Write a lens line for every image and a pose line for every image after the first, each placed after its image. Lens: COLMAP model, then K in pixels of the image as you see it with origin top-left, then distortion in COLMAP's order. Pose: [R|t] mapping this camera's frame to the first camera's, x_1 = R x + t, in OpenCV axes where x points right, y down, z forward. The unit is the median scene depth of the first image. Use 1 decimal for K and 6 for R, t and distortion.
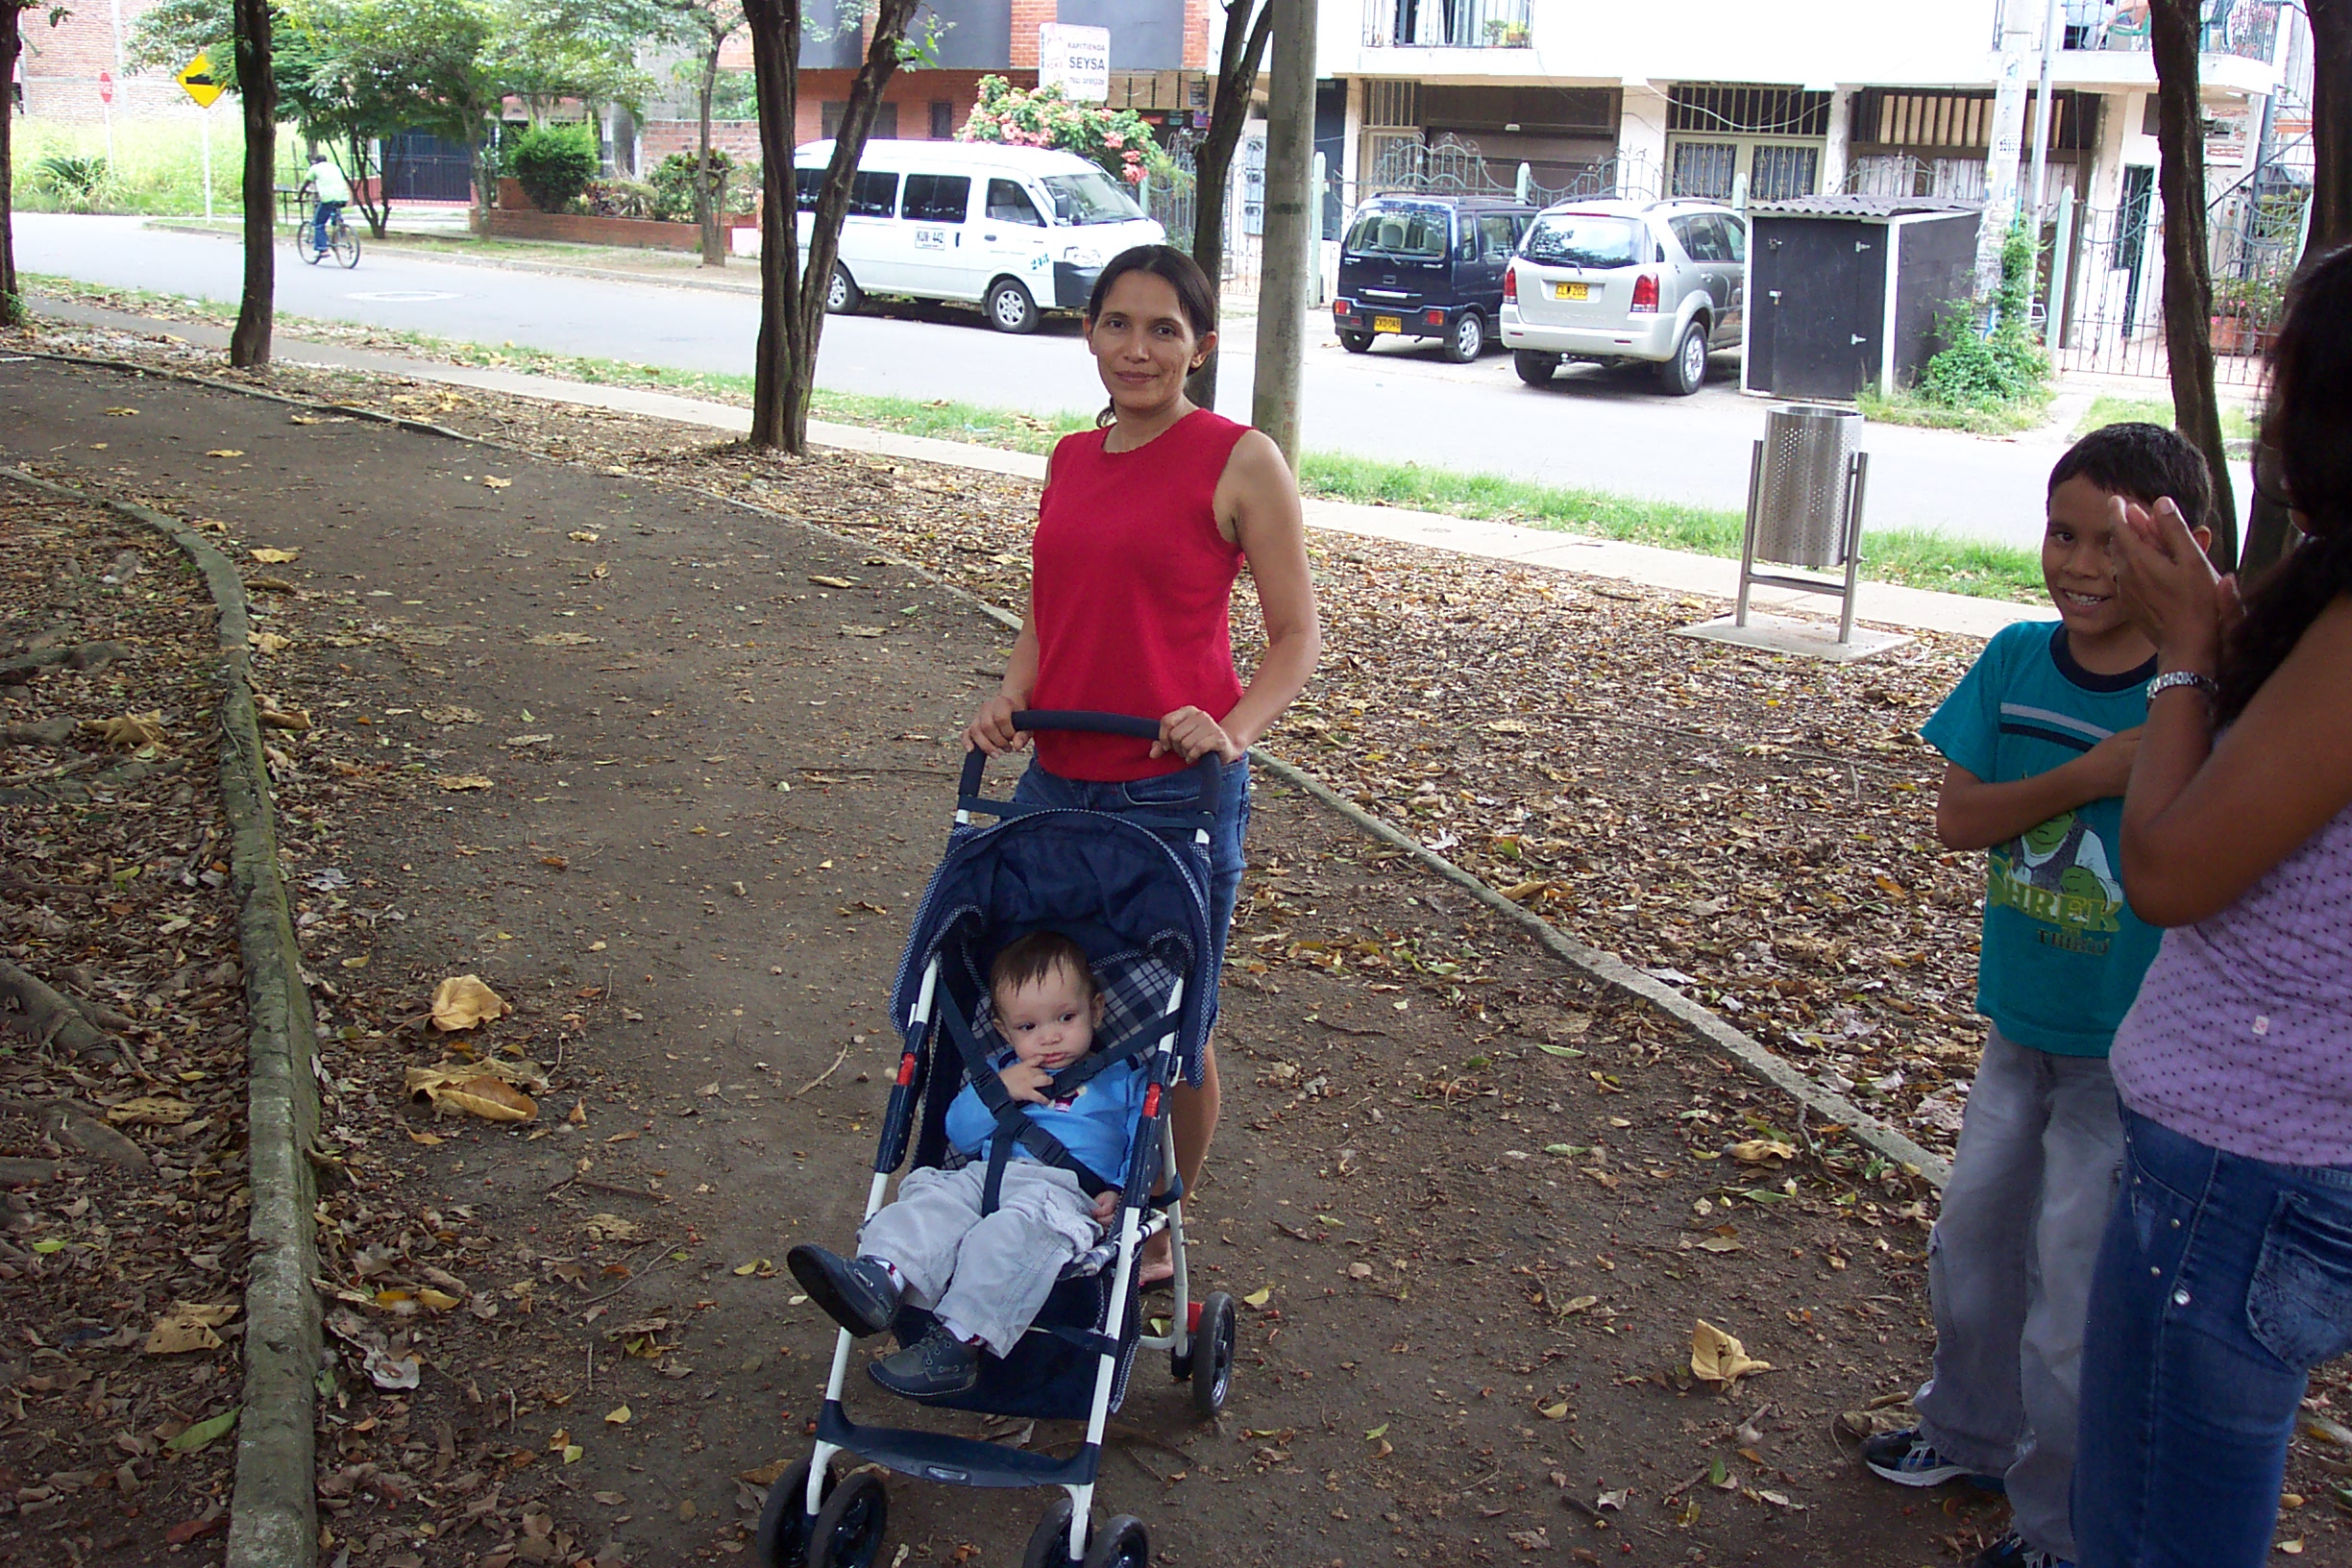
lens RADIAL K [[2361.8, 0, 1175.6], [0, 2361.8, 754.0], [0, 0, 1]] dist [-0.099708, 0.183187]
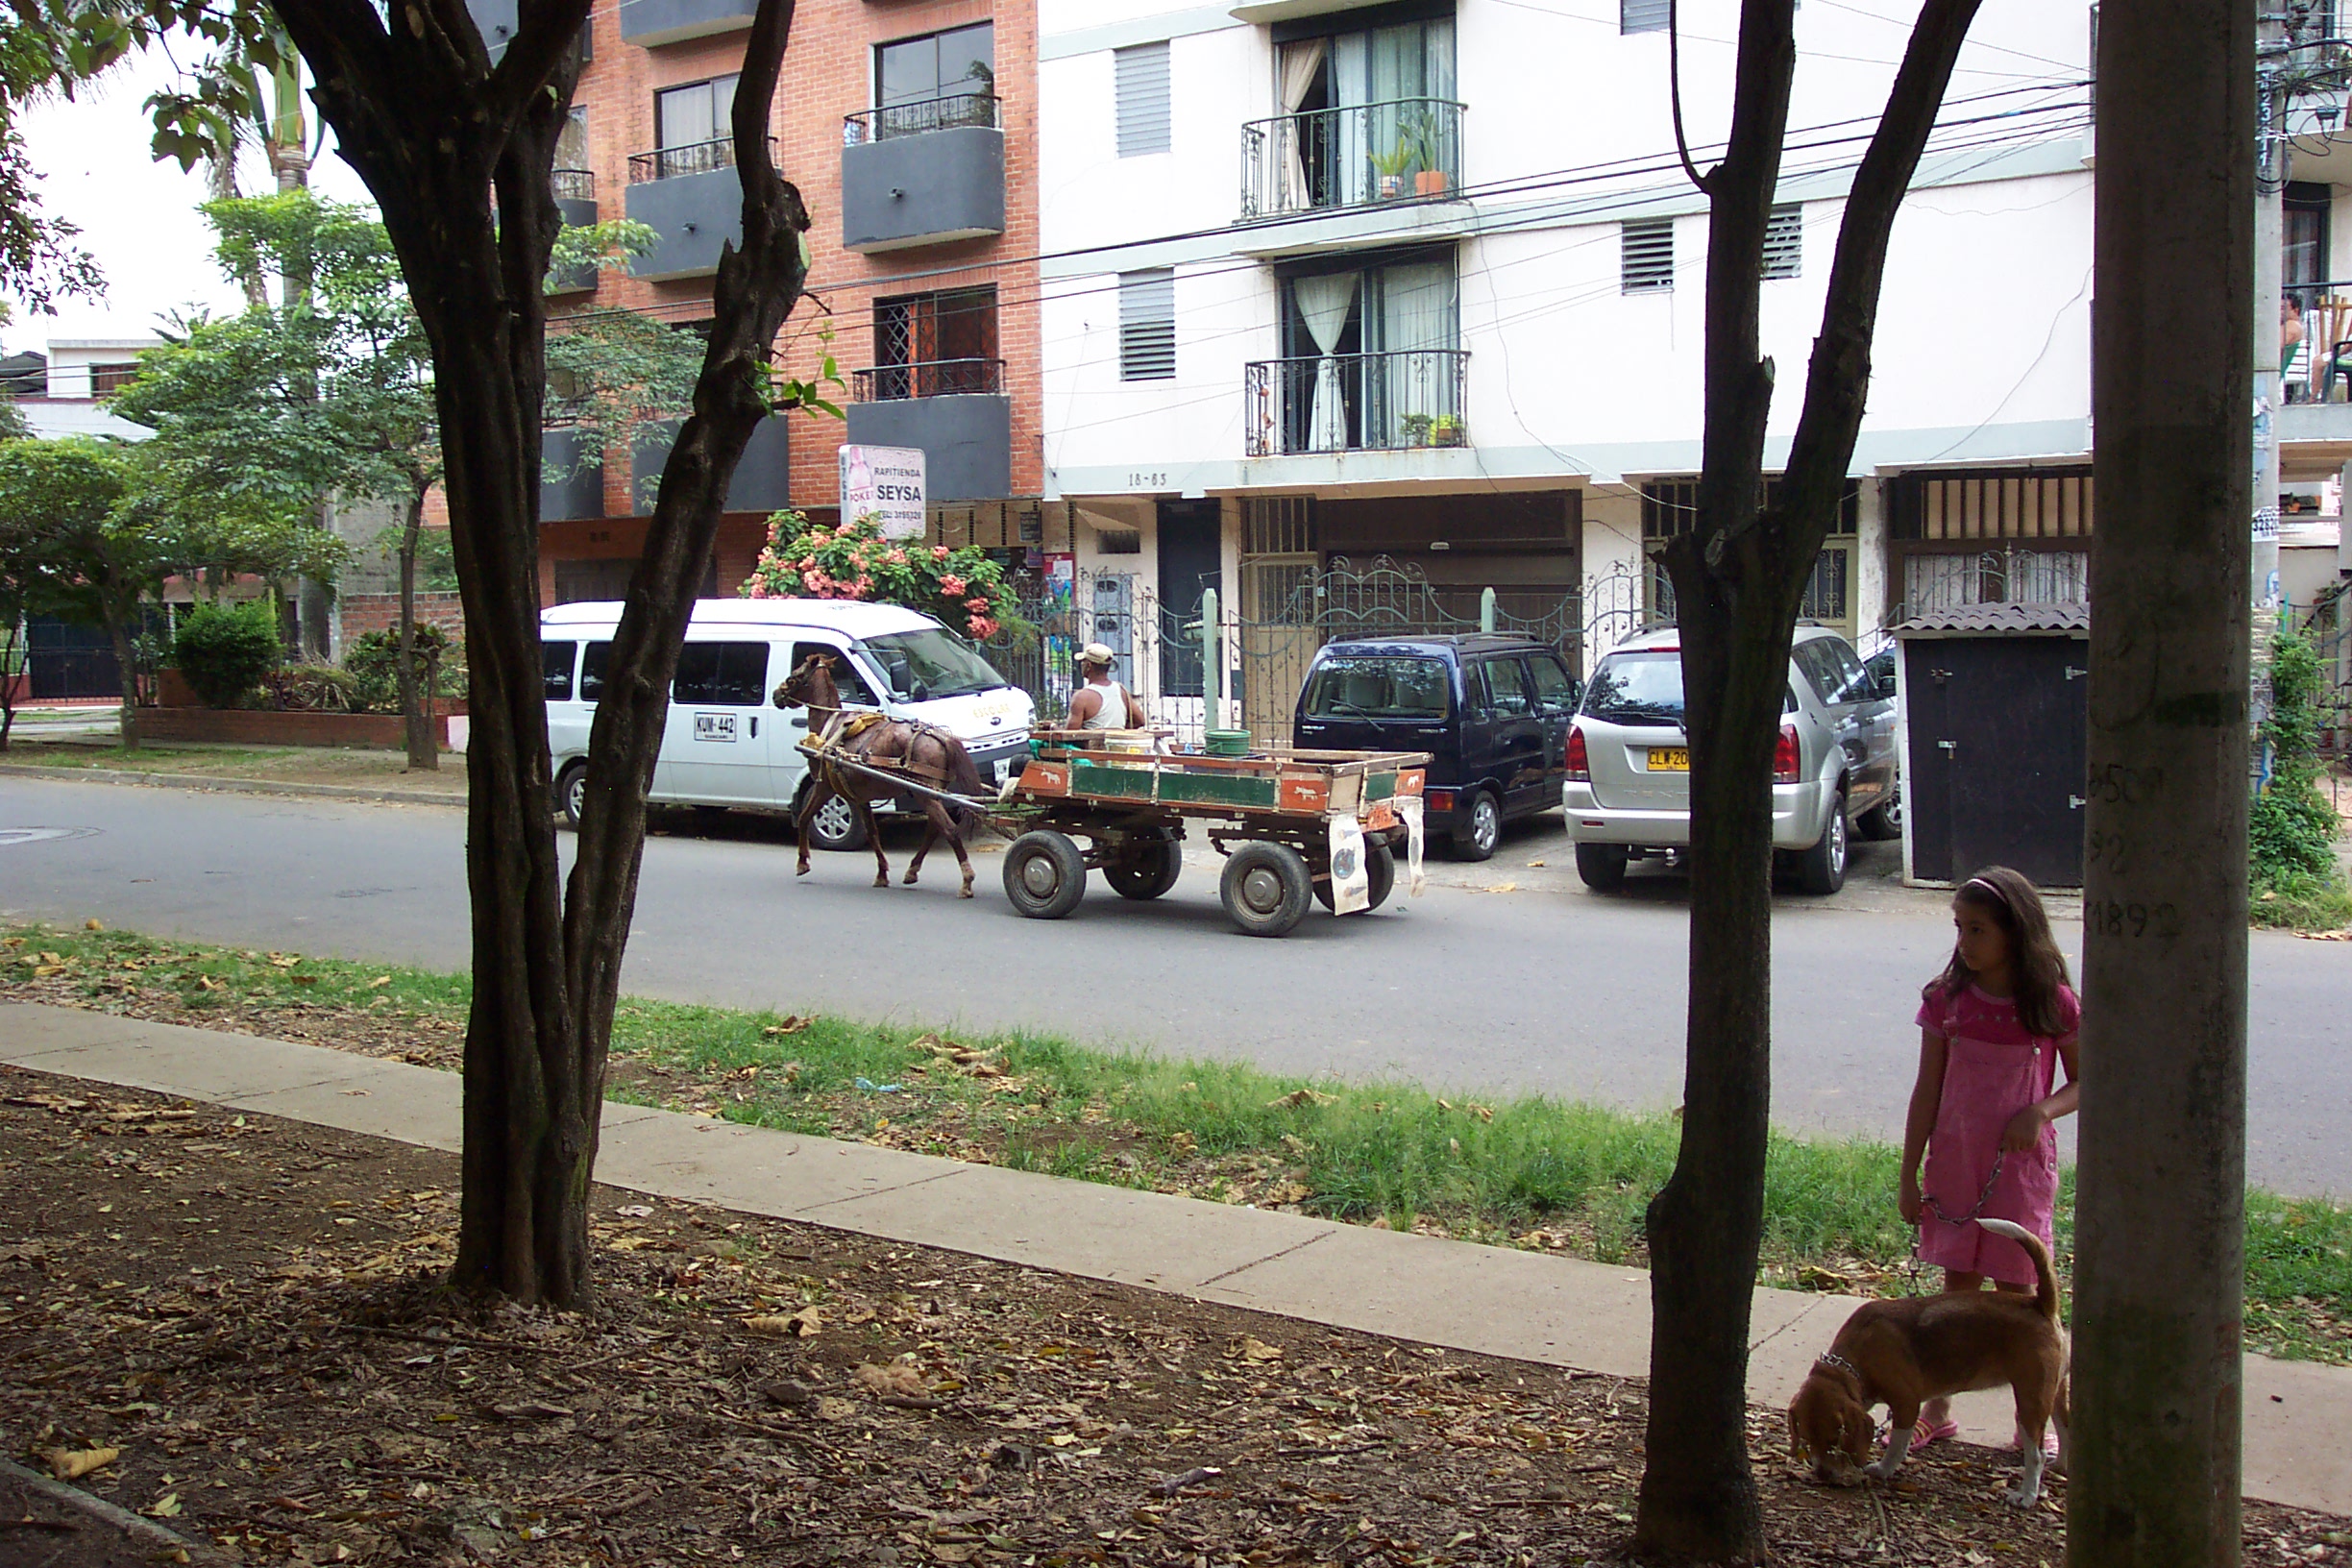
lens RADIAL K [[2361.8, 0, 1175.6], [0, 2361.8, 754.0], [0, 0, 1]] dist [-0.099708, 0.183187]
pose [[0.992005, -0.056620, 0.112784, -0.040540], [0.076431, 0.980707, -0.179924, -0.060681], [-0.100421, 0.187106, 0.977193, 0.239648]]
